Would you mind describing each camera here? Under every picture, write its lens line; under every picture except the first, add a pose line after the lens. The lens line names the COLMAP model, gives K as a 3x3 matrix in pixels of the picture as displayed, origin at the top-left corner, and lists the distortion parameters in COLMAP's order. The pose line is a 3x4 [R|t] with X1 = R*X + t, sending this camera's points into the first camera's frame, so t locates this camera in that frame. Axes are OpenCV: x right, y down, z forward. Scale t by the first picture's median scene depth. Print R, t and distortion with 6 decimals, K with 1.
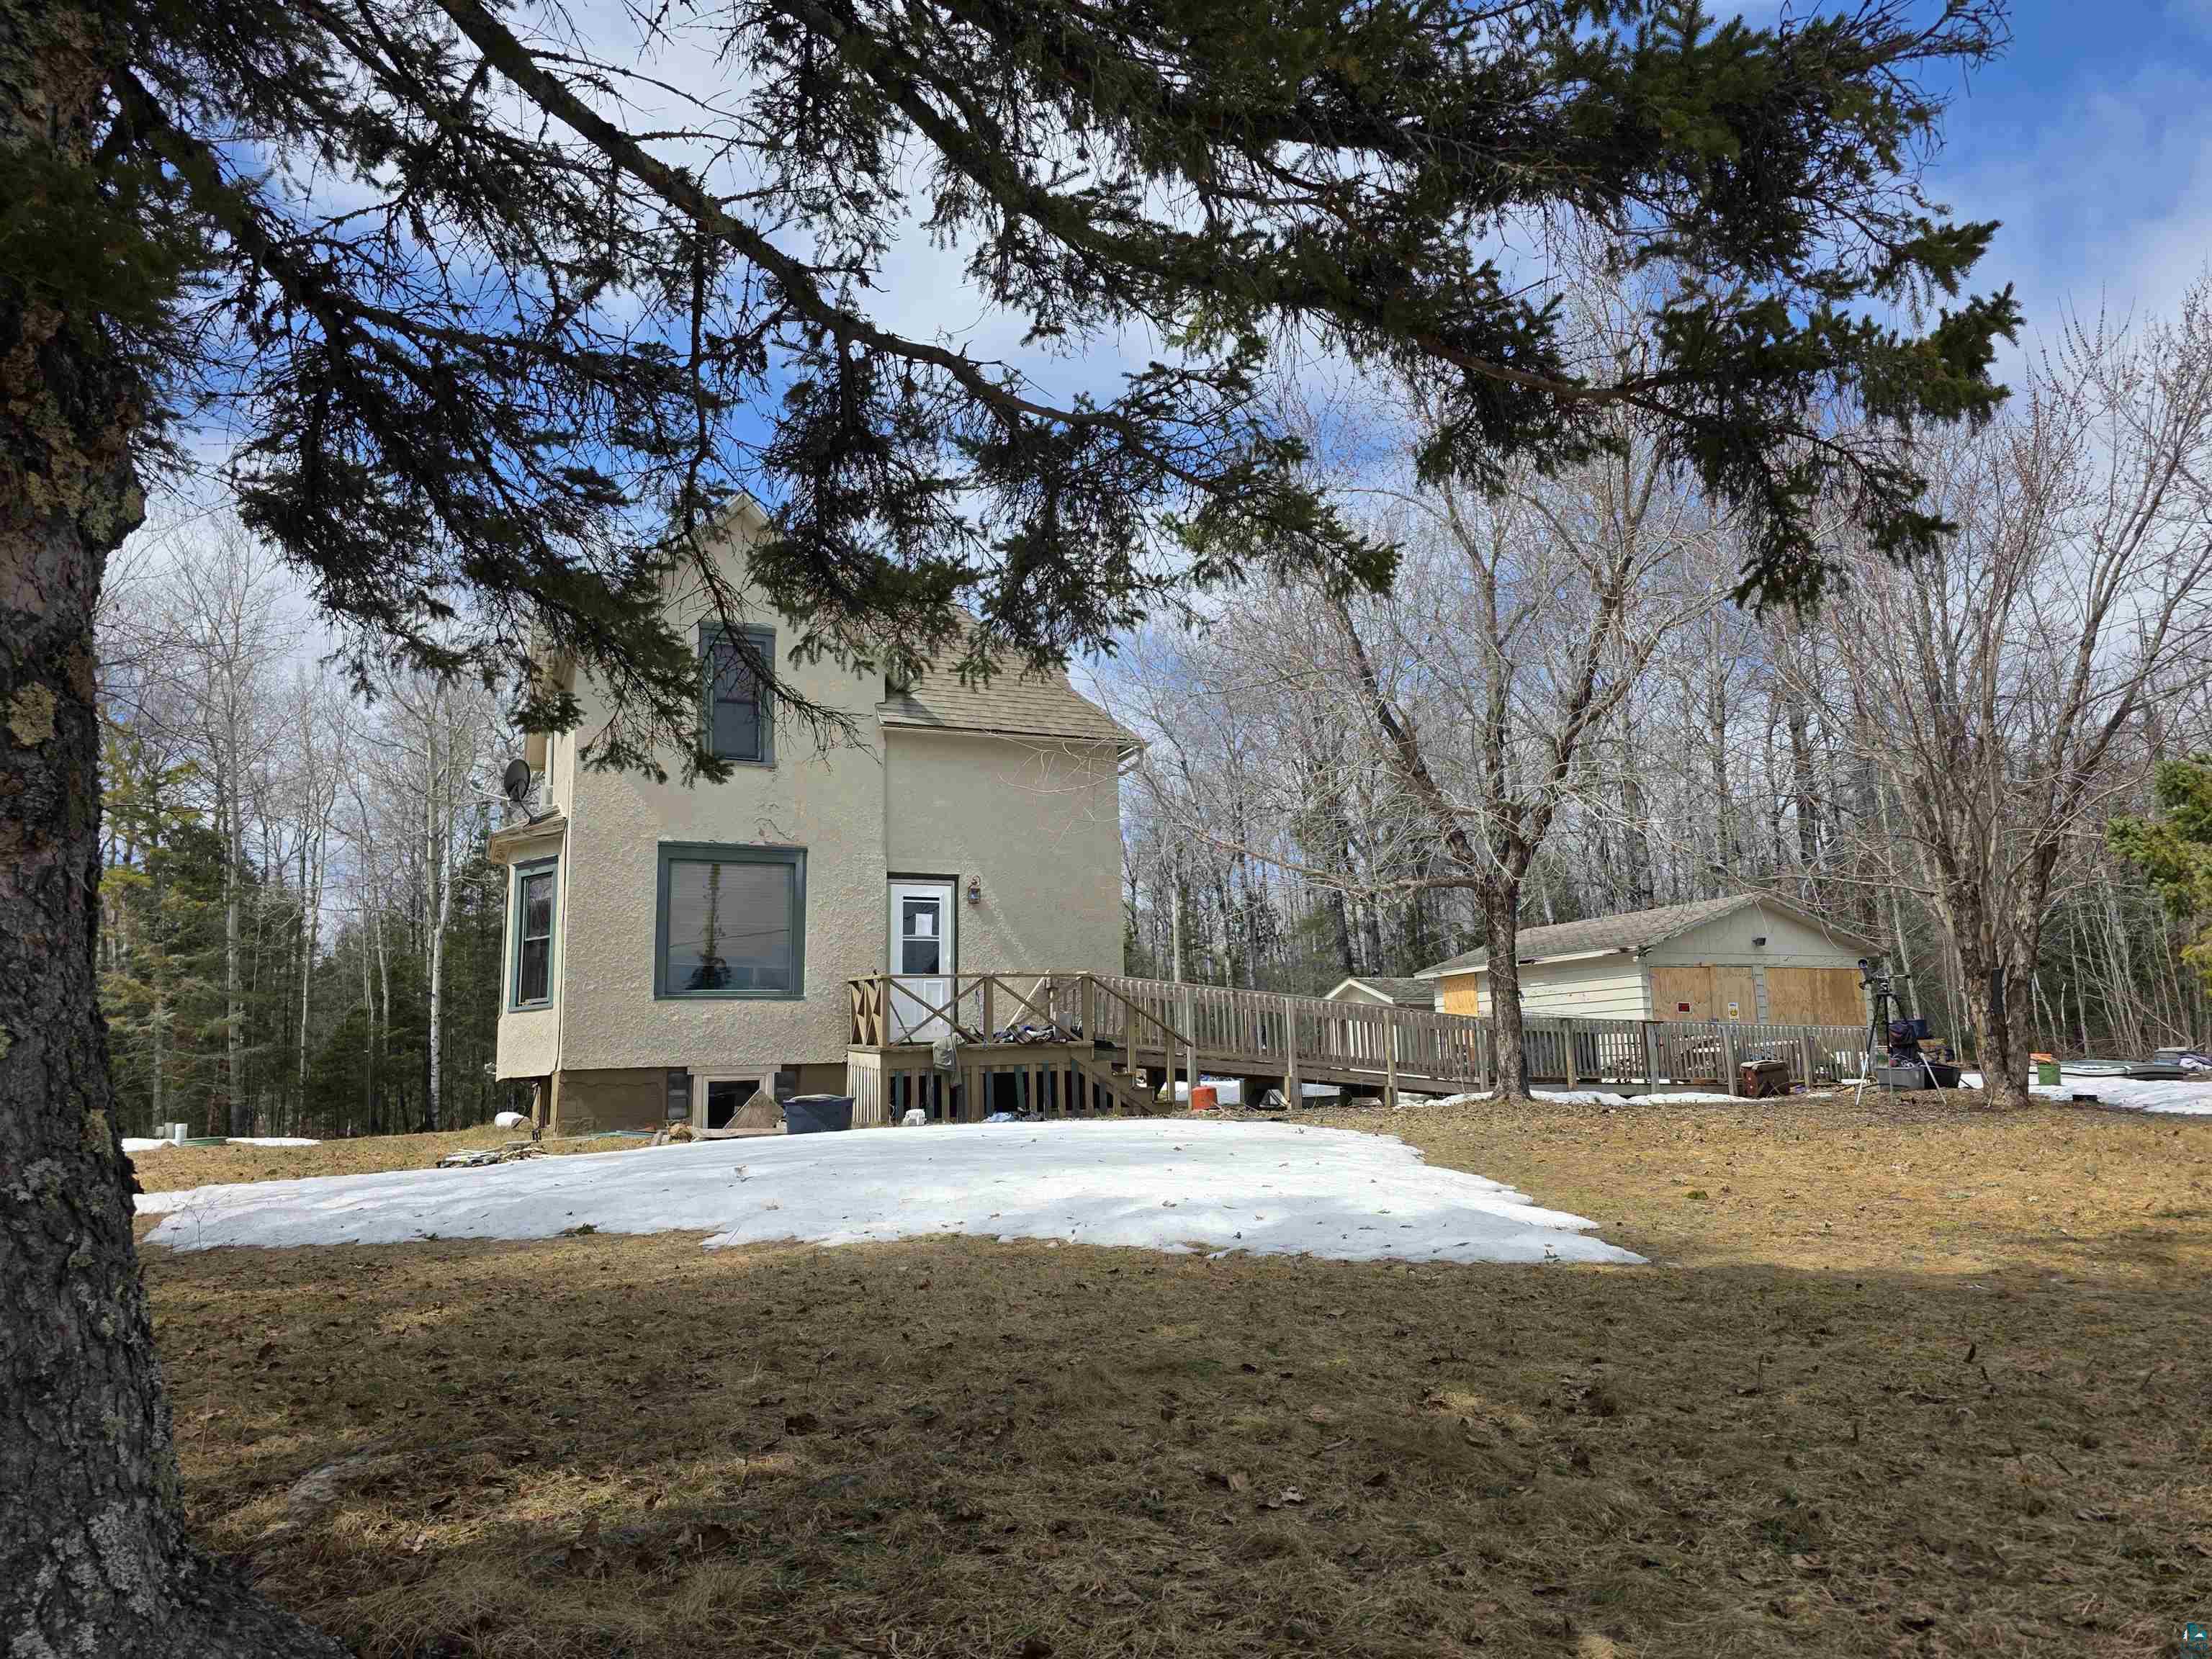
lens RADIAL K [[1501.9, 0, 1133.9], [0, 1501.9, 793.0], [0, 0, 1]] dist [0.054858, -0.049546]
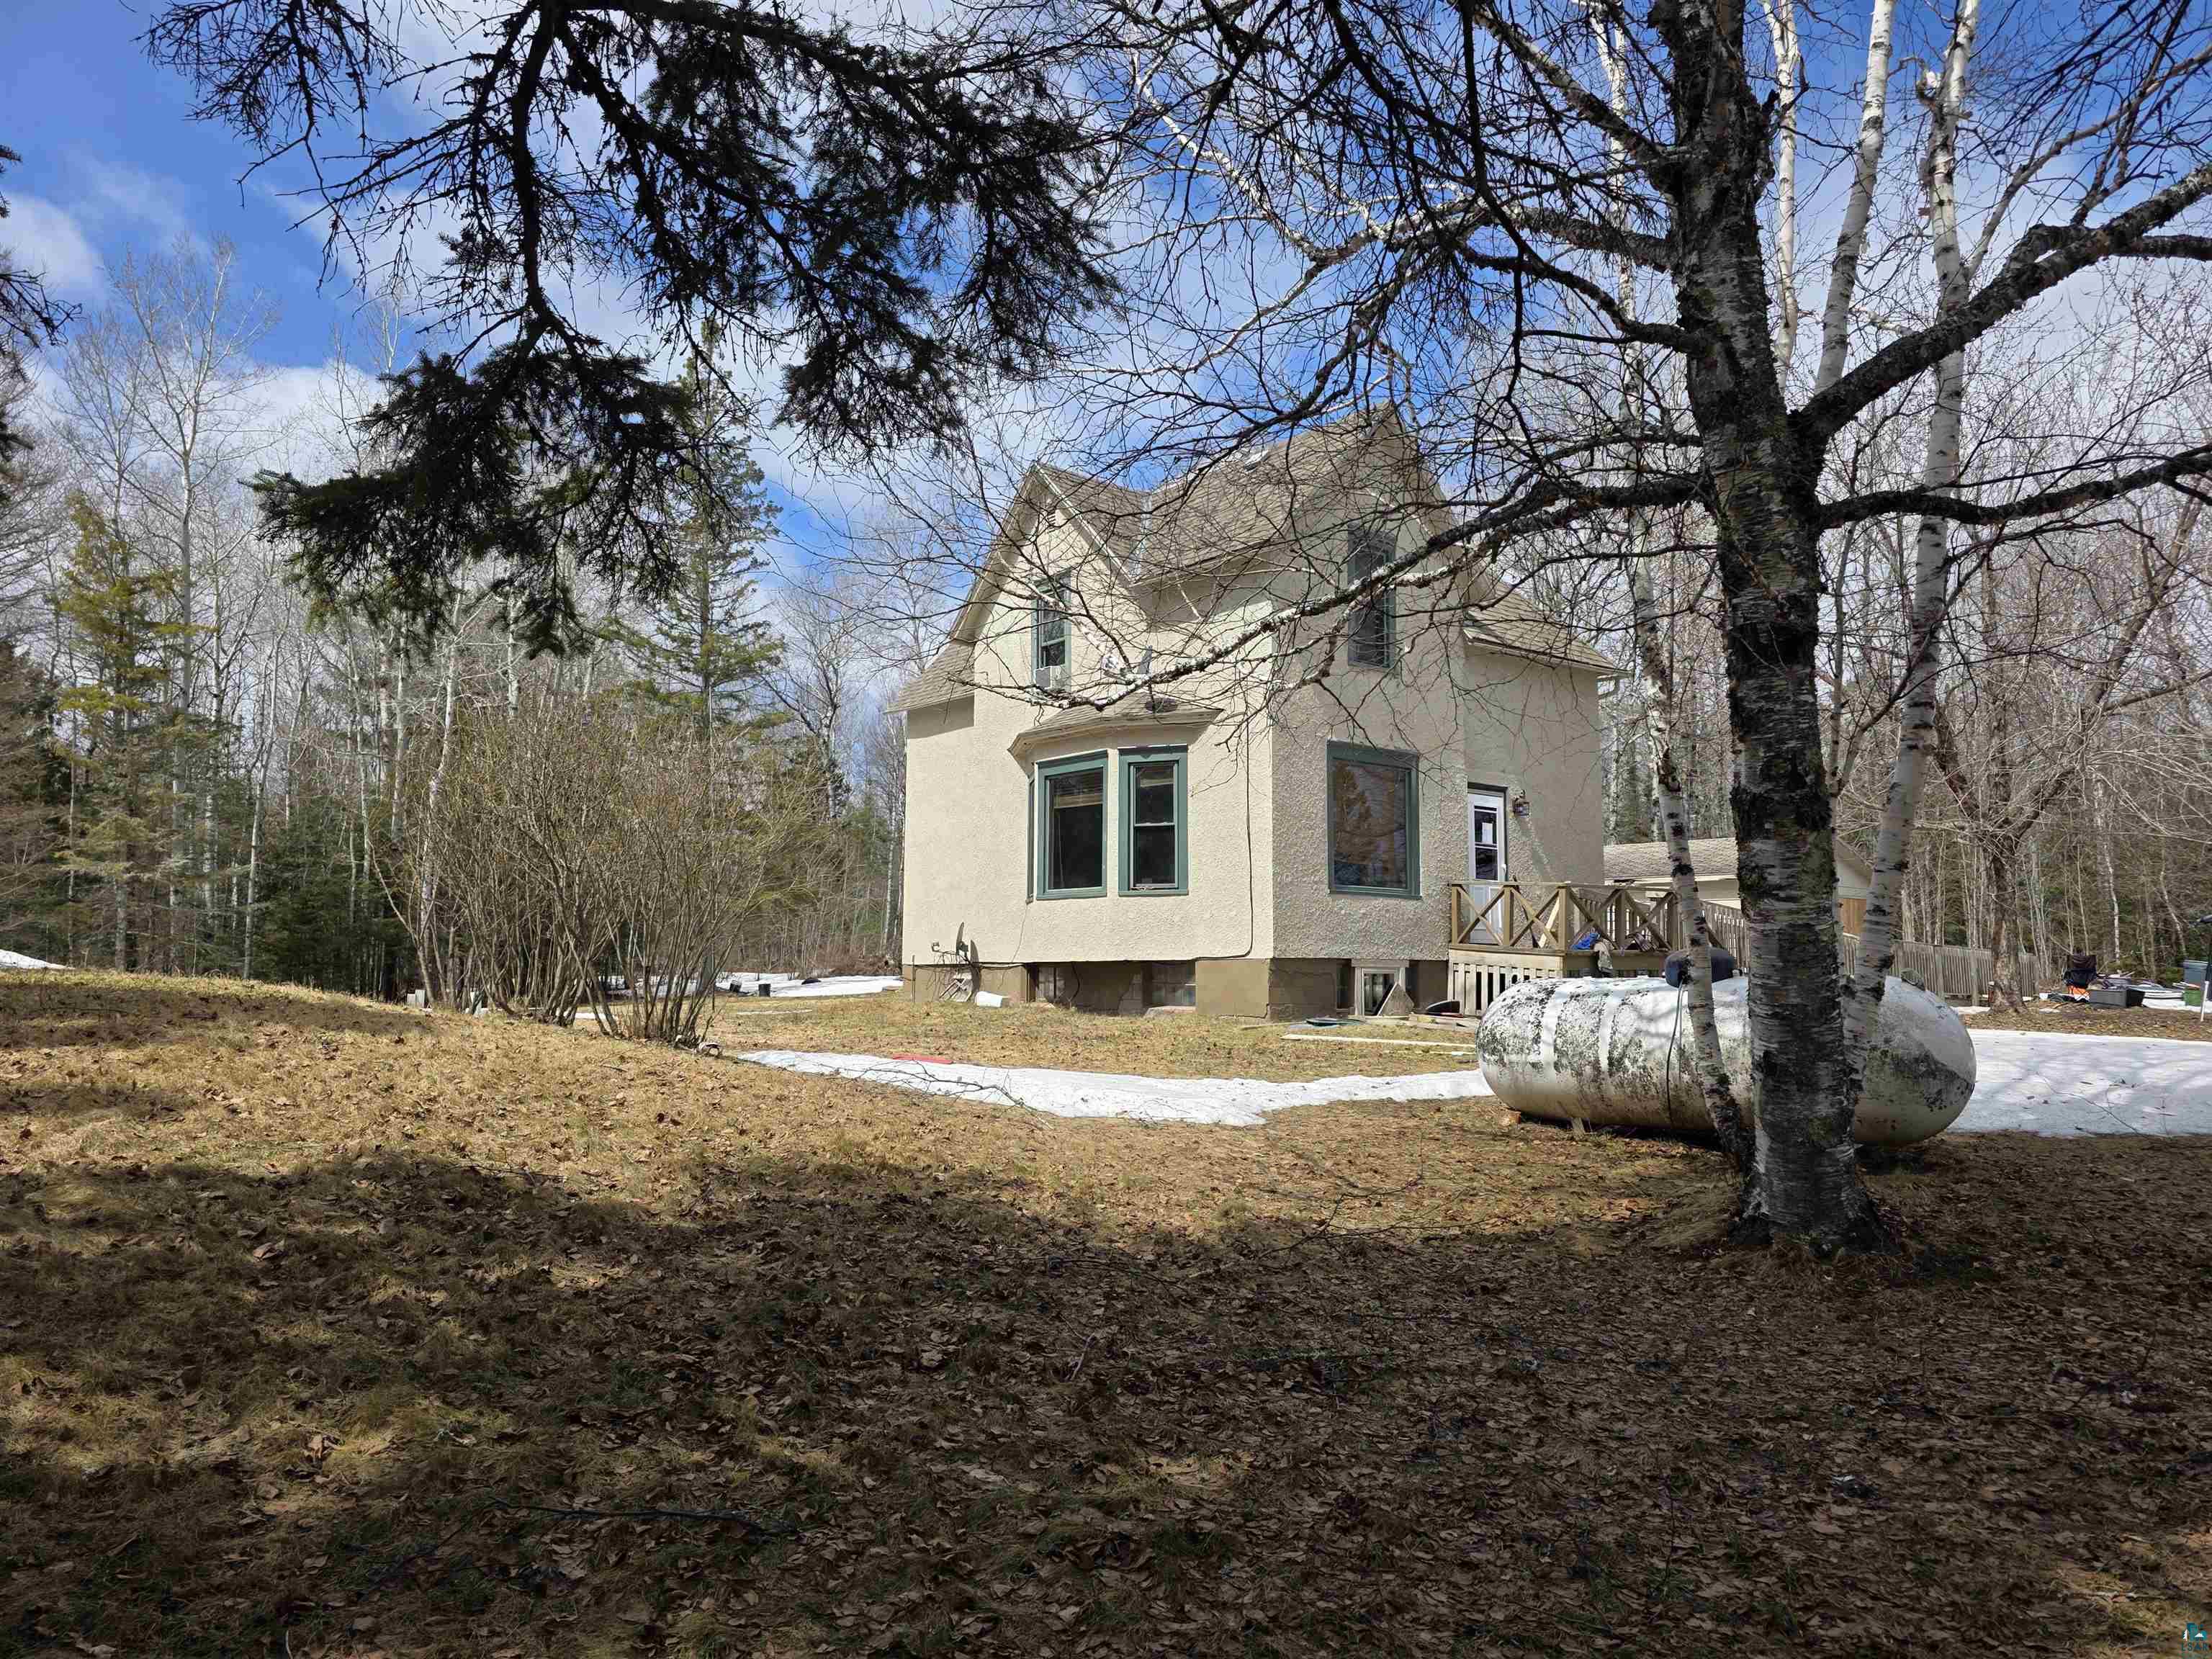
lens RADIAL K [[1501.9, 0, 1133.9], [0, 1501.9, 793.0], [0, 0, 1]] dist [0.054858, -0.049546]
pose [[0.966701, 0.062232, 0.248228, -0.611246], [-0.080312, 0.994753, 0.063377, 0.011752], [-0.242981, -0.081202, 0.966626, 0.036512]]
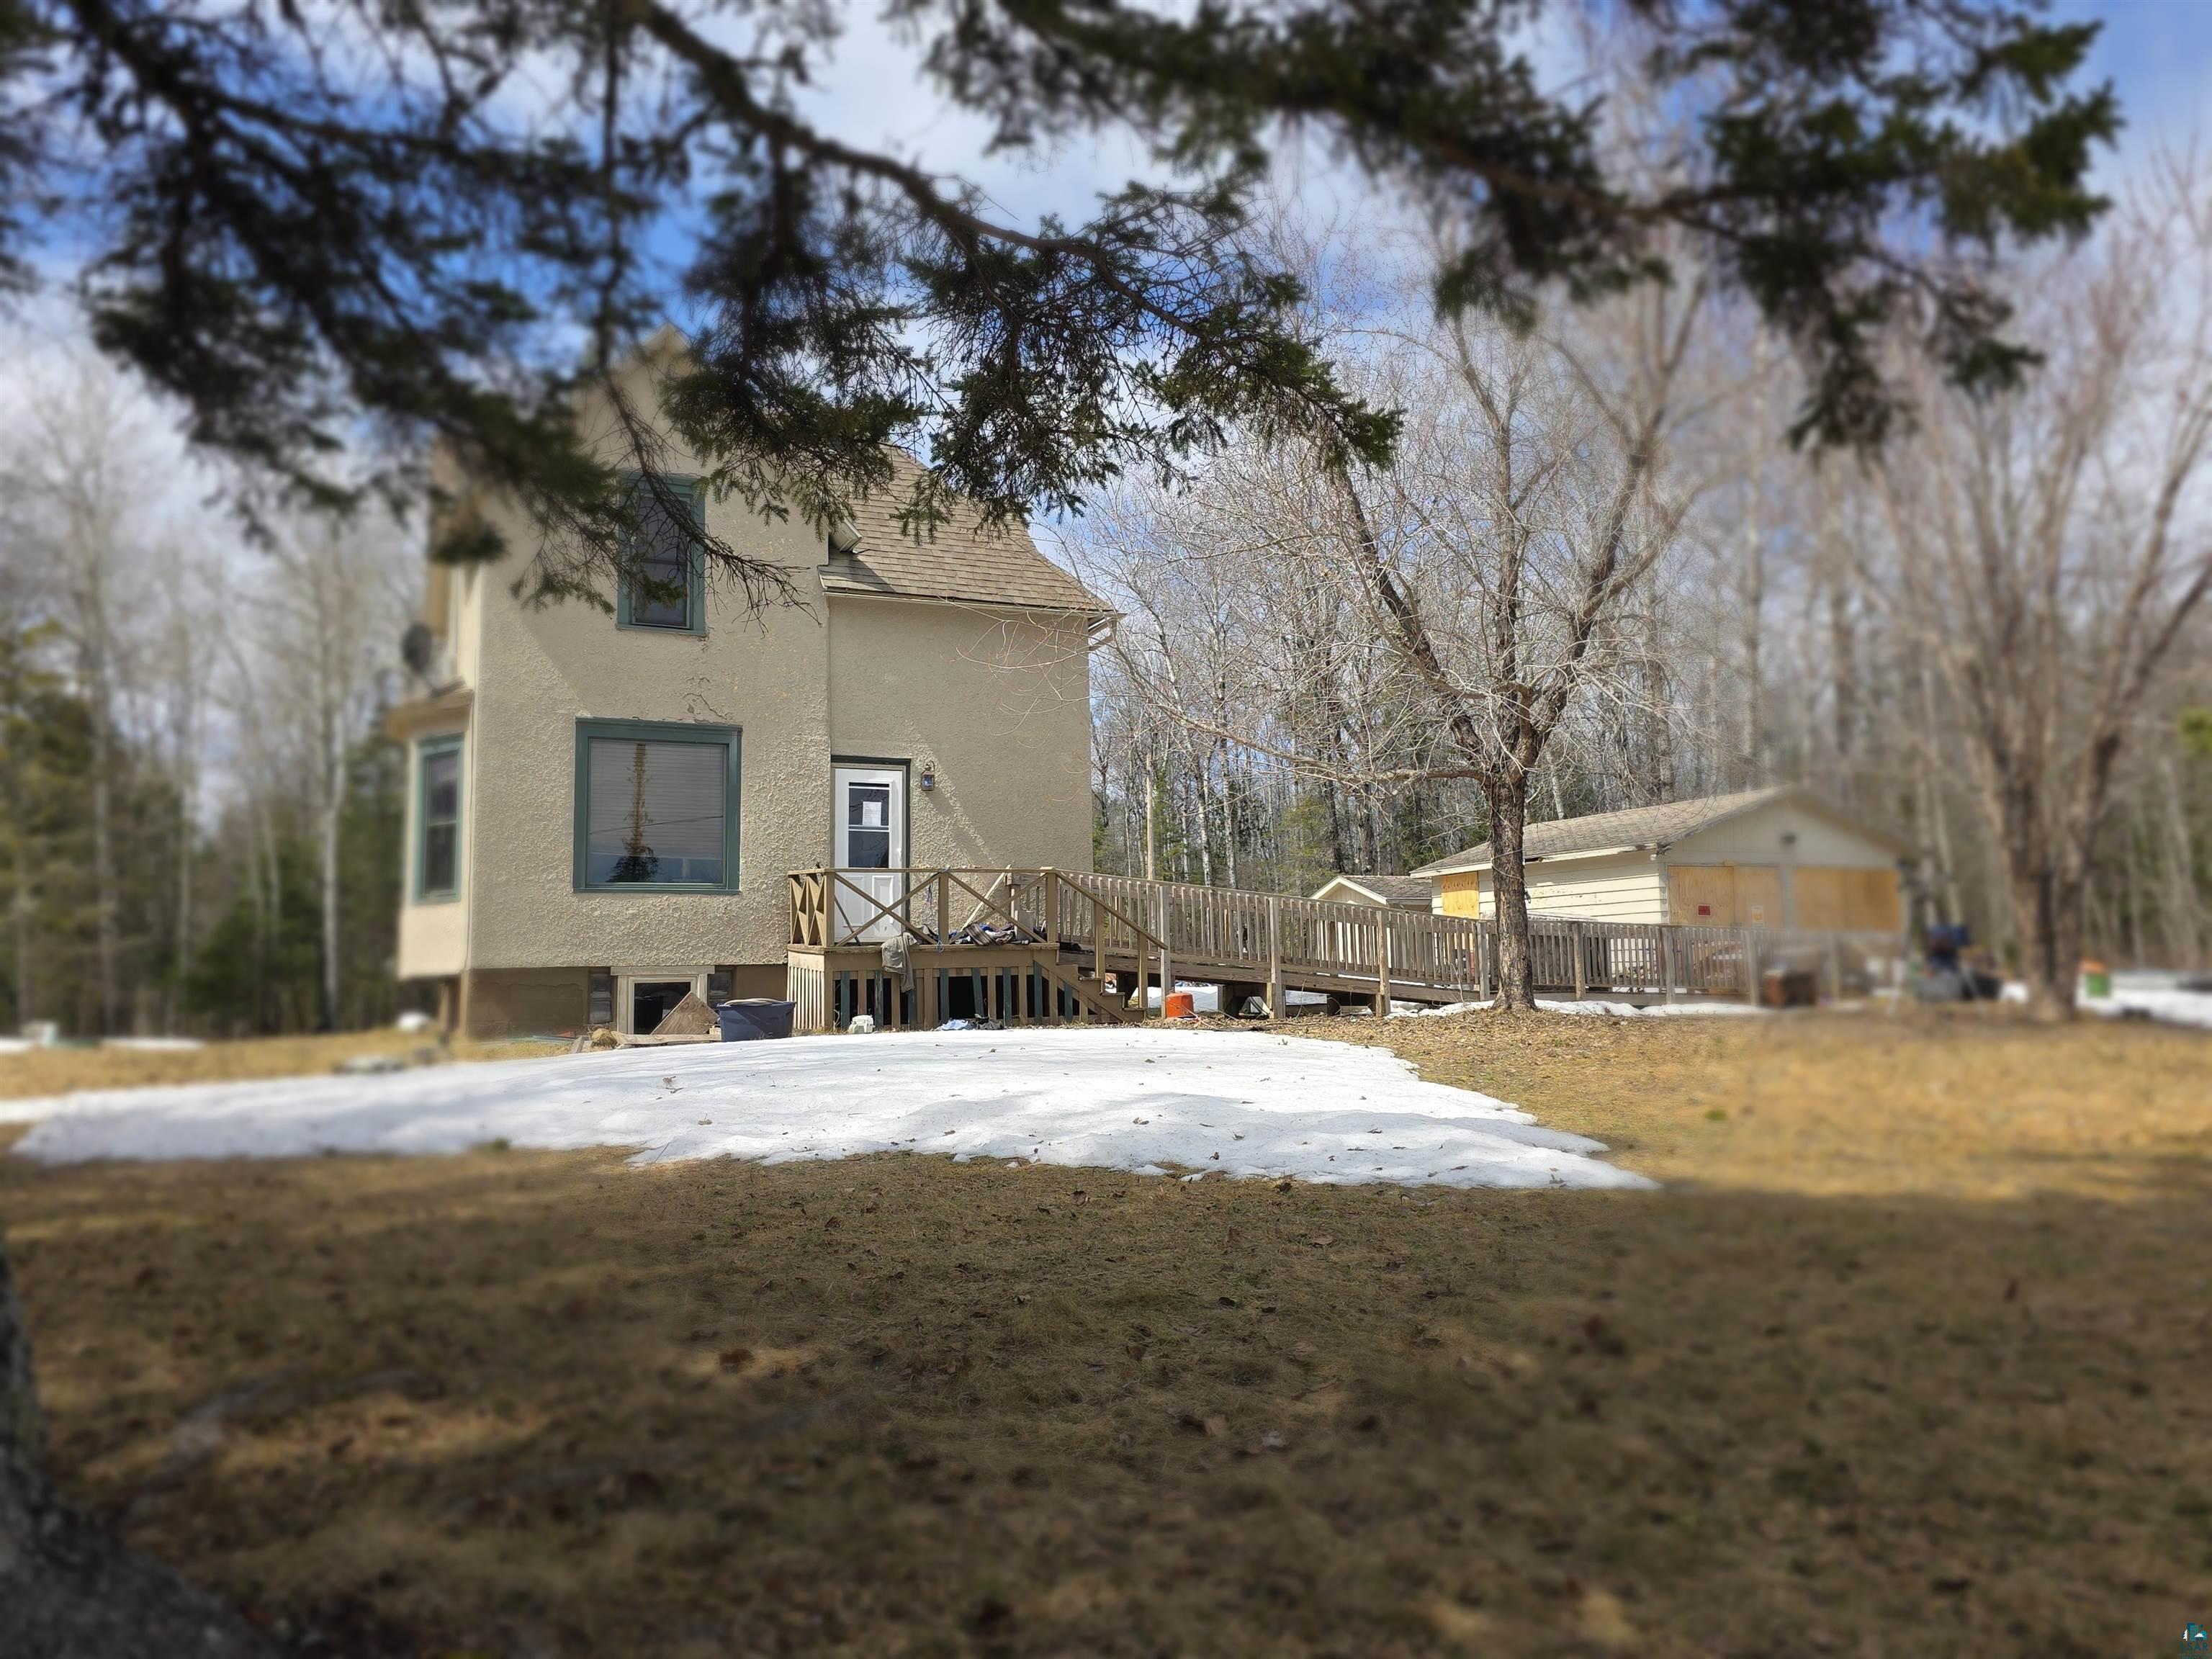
lens RADIAL K [[1626.7, 0, 1111.1], [0, 1626.7, 813.9], [0, 0, 1]] dist [0.073349, -0.091844]
pose [[0.999926, 0.010207, 0.006652, -0.002259], [-0.010756, 0.996018, 0.088499, -0.000373], [-0.005722, -0.088564, 0.996054, 0.022973]]
